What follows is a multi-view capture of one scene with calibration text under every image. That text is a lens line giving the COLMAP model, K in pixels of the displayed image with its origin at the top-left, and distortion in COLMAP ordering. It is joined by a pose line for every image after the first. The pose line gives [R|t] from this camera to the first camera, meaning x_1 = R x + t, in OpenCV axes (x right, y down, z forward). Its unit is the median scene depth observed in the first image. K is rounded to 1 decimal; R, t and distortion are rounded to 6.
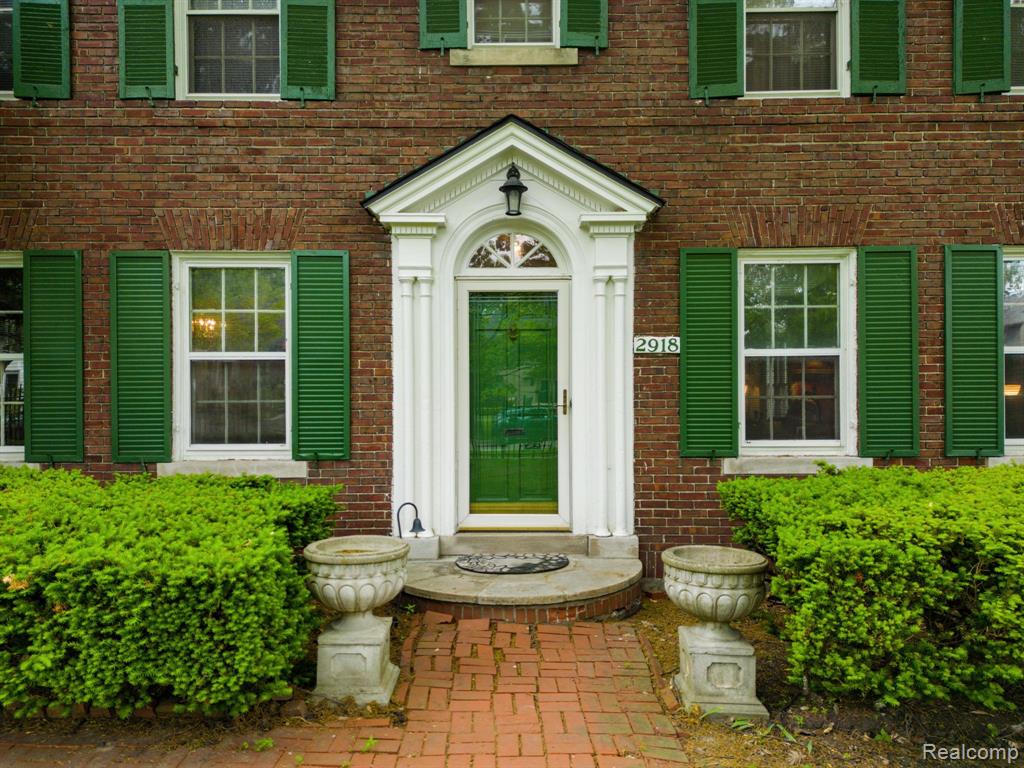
lens RADIAL K [[717.8, 0, 513.7], [0, 717.8, 377.9], [0, 0, 1]] dist [0.097607, -0.124367]
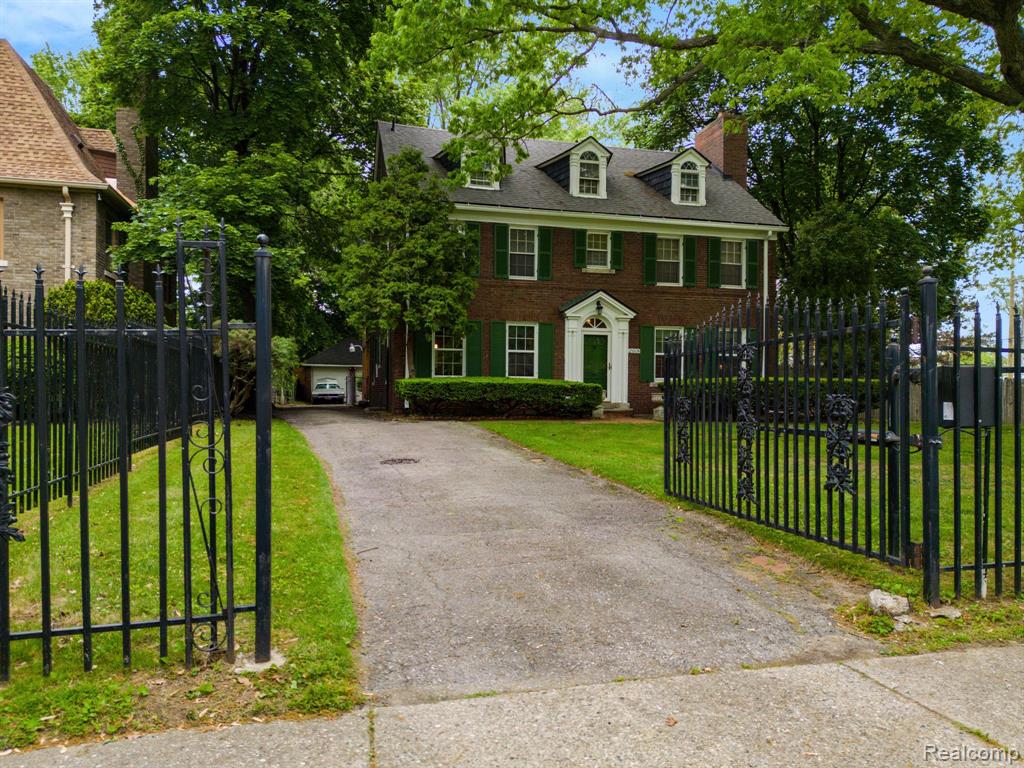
lens RADIAL K [[717.8, 0, 513.7], [0, 717.8, 377.9], [0, 0, 1]] dist [0.097607, -0.124367]
pose [[0.967100, 0.014376, 0.253991, -1.319977], [-0.015411, 0.999879, 0.002085, 0.091597], [-0.253930, -0.005930, 0.967204, -2.380718]]
